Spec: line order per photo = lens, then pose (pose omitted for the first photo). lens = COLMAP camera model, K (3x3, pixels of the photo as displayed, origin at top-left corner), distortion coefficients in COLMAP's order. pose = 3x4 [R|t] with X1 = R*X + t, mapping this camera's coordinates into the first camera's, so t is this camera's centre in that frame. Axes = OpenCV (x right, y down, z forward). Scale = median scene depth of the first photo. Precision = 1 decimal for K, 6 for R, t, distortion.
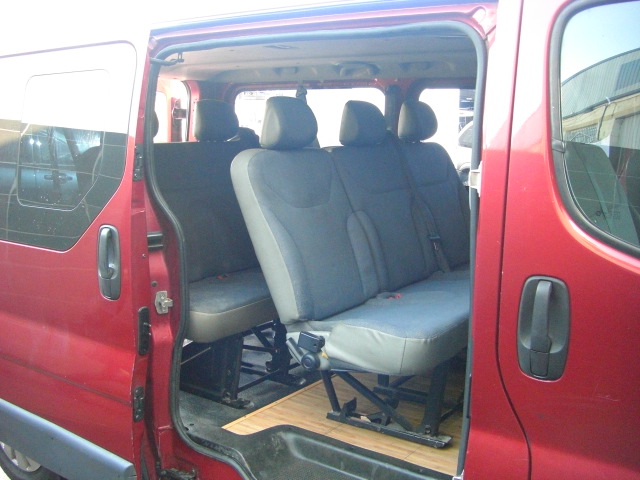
lens RADIAL K [[720.2, 0, 320.0], [0, 720.2, 238.1], [0, 0, 1]] dist [-0.141024, 0.000000]
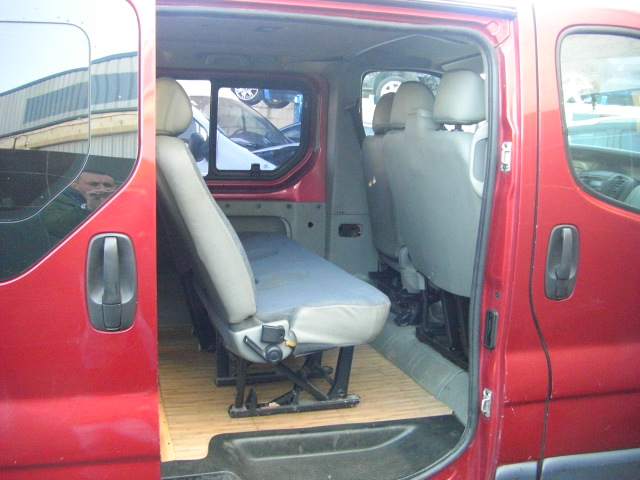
lens RADIAL K [[720.2, 0, 319.7], [0, 720.2, 241.0], [0, 0, 1]] dist [-0.141024, 0.000000]
pose [[0.609432, -0.107236, 0.785553, -0.722332], [0.101058, 0.993236, 0.057186, -0.028773], [-0.786371, 0.044536, 0.616147, 0.350413]]
